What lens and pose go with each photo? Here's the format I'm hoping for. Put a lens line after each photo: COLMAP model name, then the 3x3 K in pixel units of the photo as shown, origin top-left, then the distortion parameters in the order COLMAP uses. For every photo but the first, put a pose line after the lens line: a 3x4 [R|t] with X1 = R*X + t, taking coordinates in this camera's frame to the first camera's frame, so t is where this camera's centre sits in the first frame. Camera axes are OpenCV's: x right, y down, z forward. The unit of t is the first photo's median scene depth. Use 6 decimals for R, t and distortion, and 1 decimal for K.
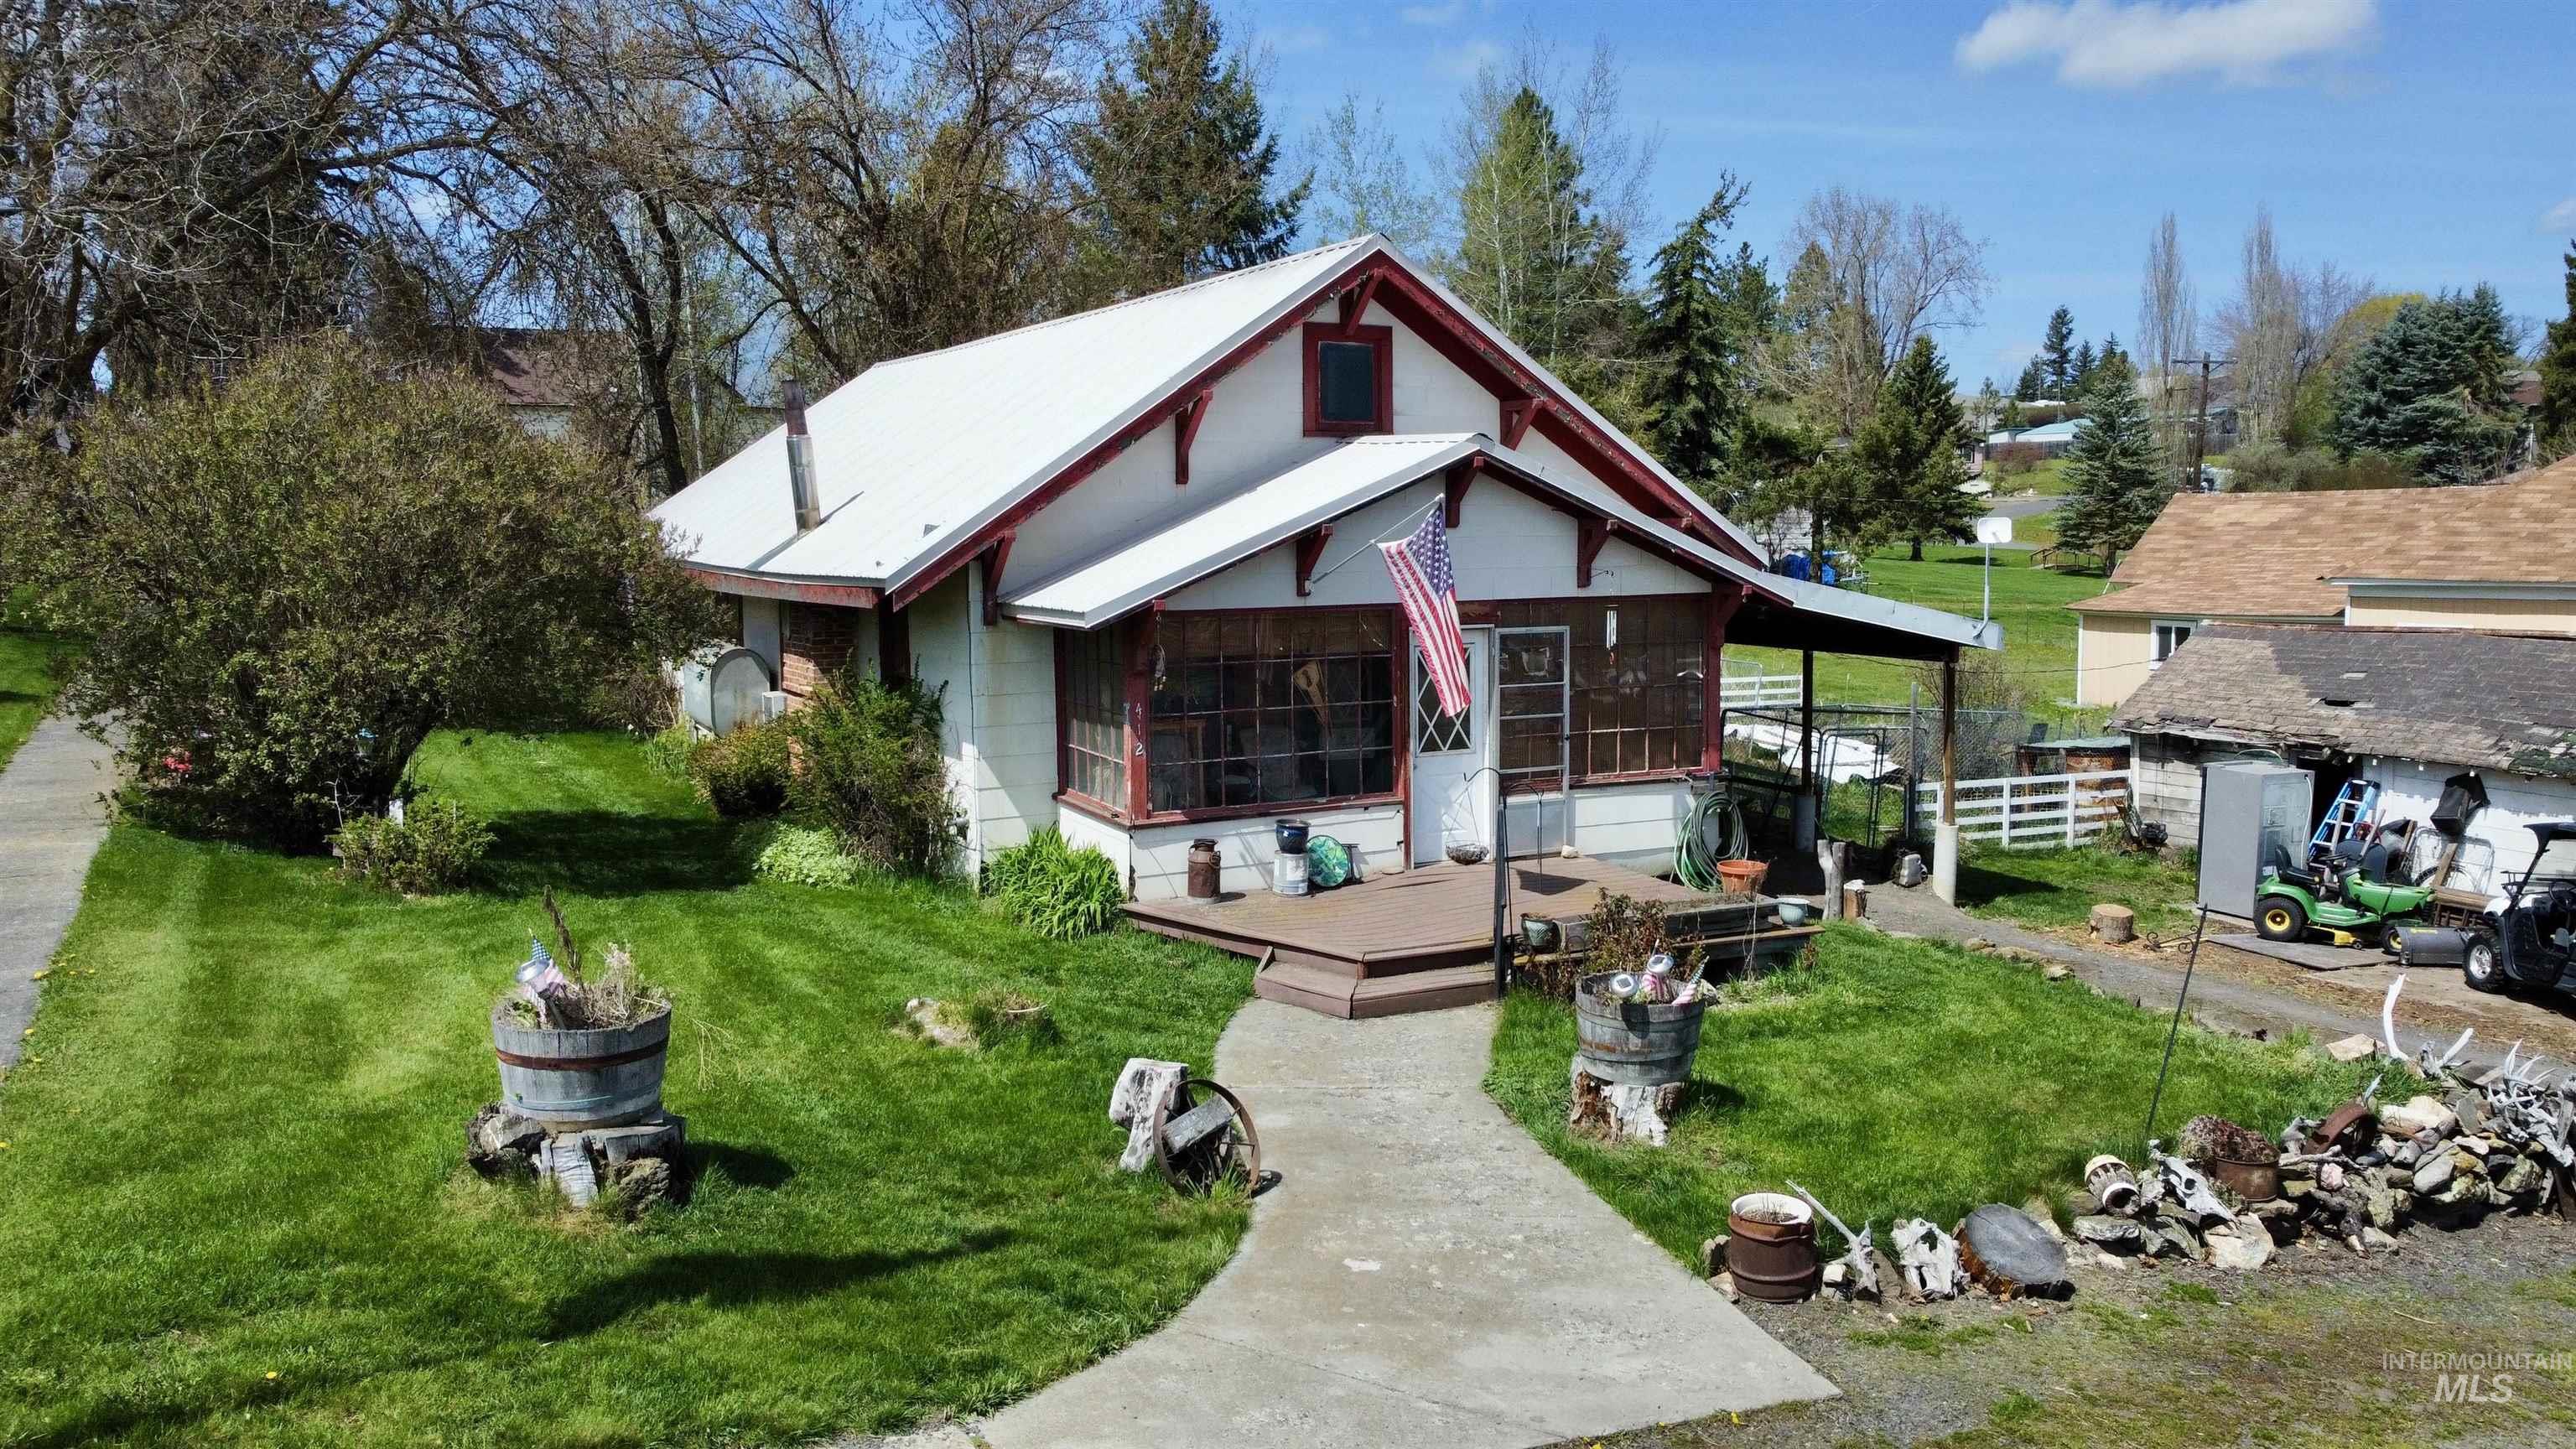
lens RADIAL K [[1913.3, 0, 1292.1], [0, 1913.3, 727.2], [0, 0, 1]] dist [0.005761, 0.002137]
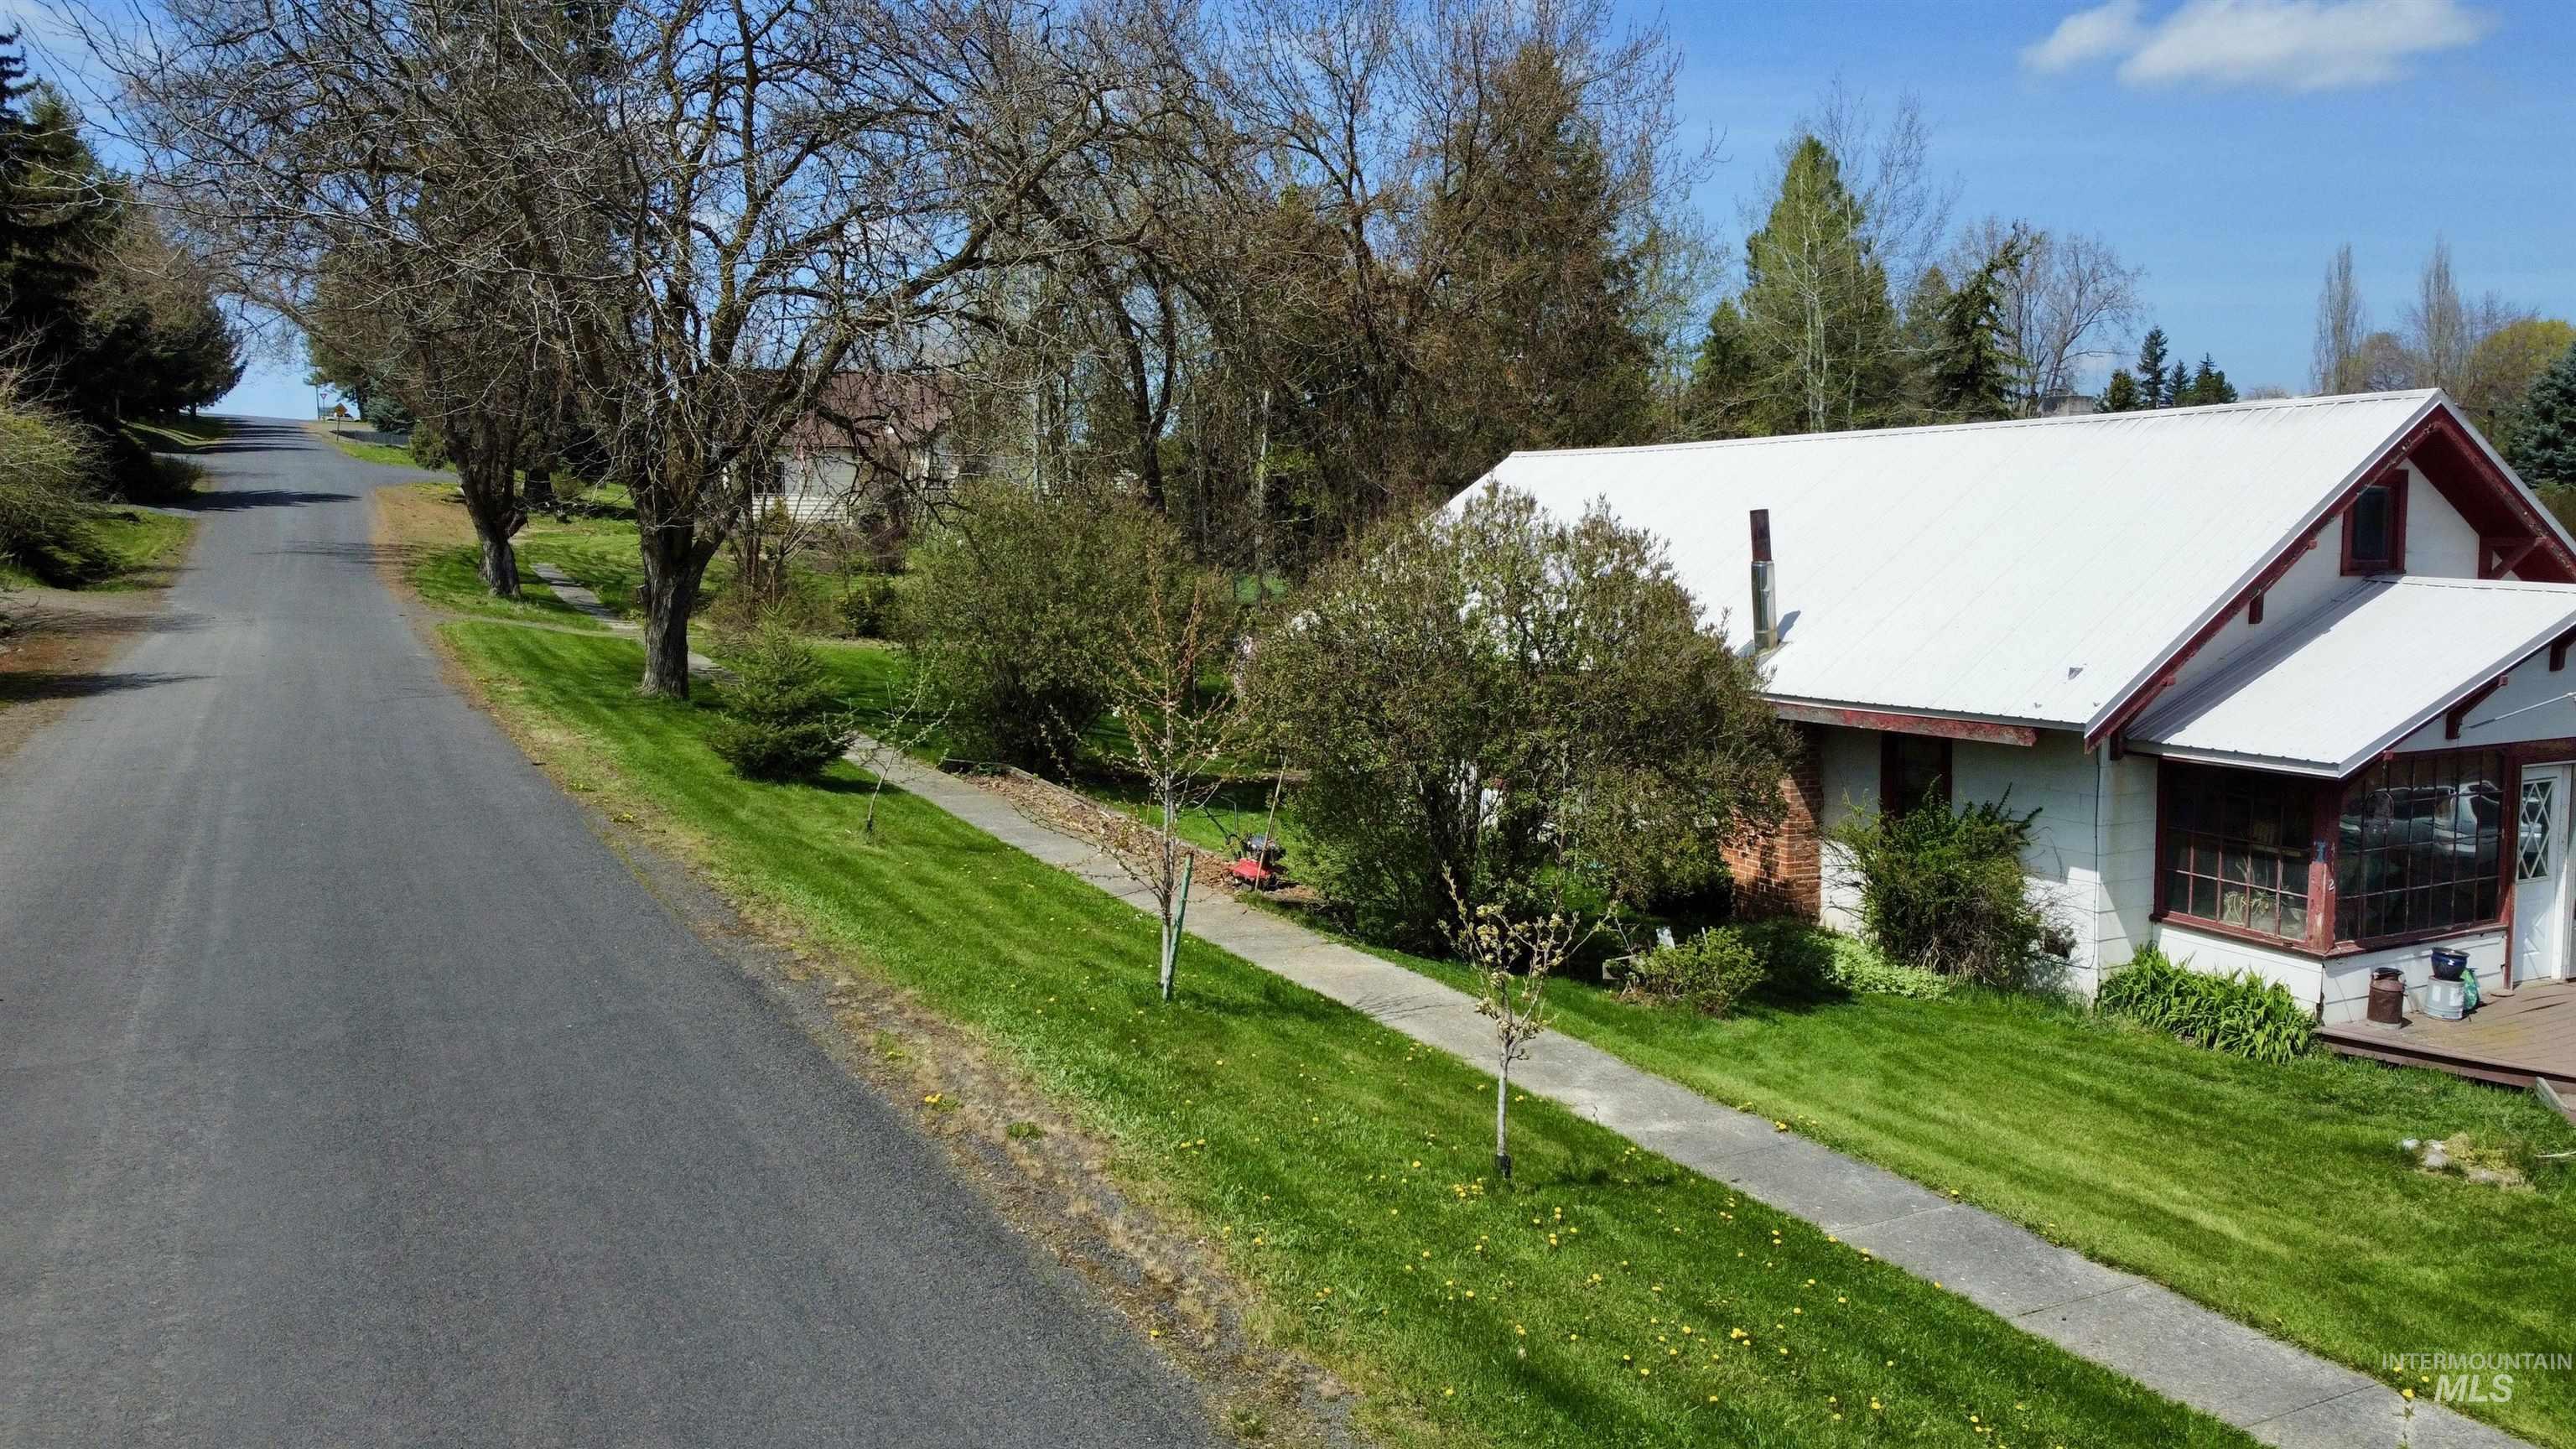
lens RADIAL K [[1913.3, 0, 1285.0], [0, 1913.3, 724.1], [0, 0, 1]] dist [0.005761, 0.002137]
pose [[0.999767, 0.004741, -0.021070, -0.163127], [-0.004910, 0.999956, -0.007985, -0.016976], [0.021031, 0.008087, 0.999746, -0.022384]]
